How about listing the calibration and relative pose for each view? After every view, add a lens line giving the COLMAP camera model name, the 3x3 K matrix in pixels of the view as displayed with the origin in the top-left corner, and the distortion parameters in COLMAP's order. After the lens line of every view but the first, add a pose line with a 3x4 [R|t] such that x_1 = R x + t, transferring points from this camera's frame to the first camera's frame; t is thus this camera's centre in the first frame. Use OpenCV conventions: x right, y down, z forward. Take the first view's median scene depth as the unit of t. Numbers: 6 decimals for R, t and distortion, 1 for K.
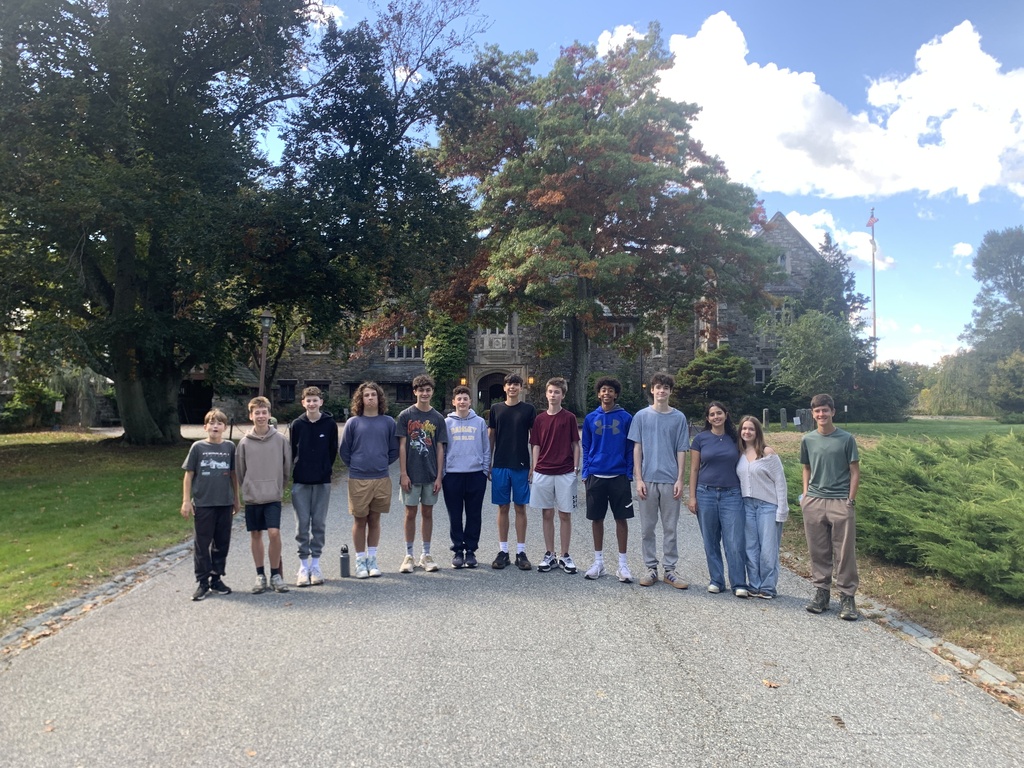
lens RADIAL K [[775.8, 0, 512.1], [0, 775.8, 384.9], [0, 0, 1]] dist [0.000279, 0.000067]
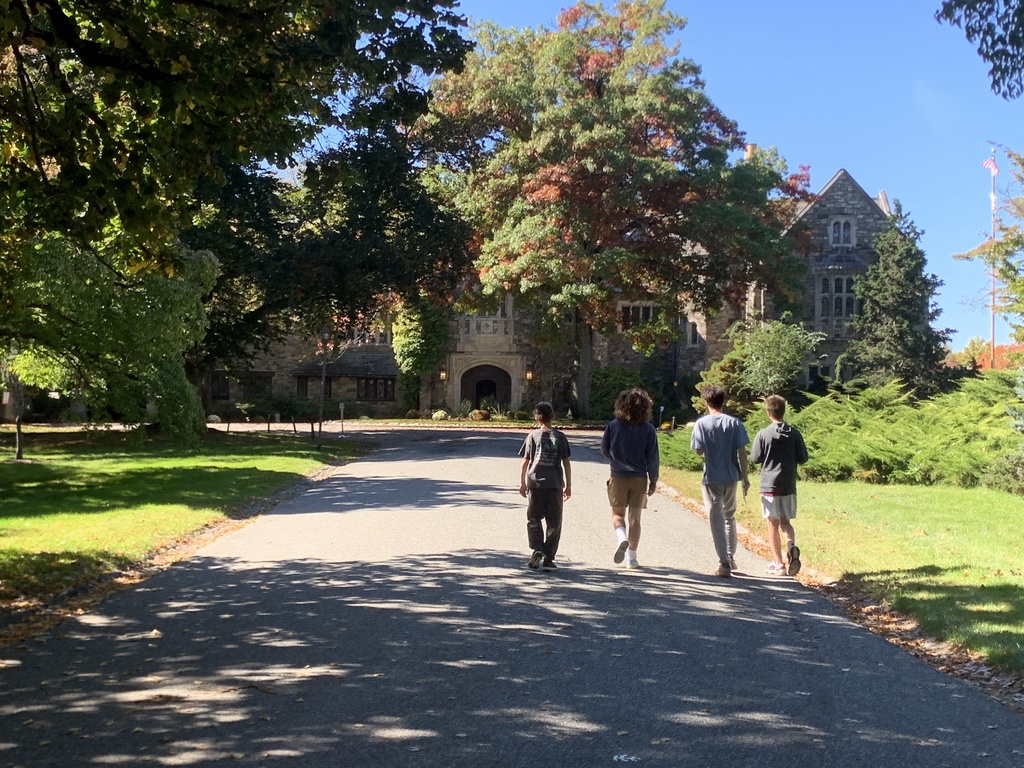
lens RADIAL K [[1432.4, 0, 512.1], [0, 1432.4, 383.7], [0, 0, 1]] dist [-0.002391, 0.000000]
pose [[0.999874, 0.015088, 0.004877, 0.000295], [-0.015112, 0.999874, 0.004877, -0.004310], [-0.004803, -0.004950, 0.999976, -0.488403]]
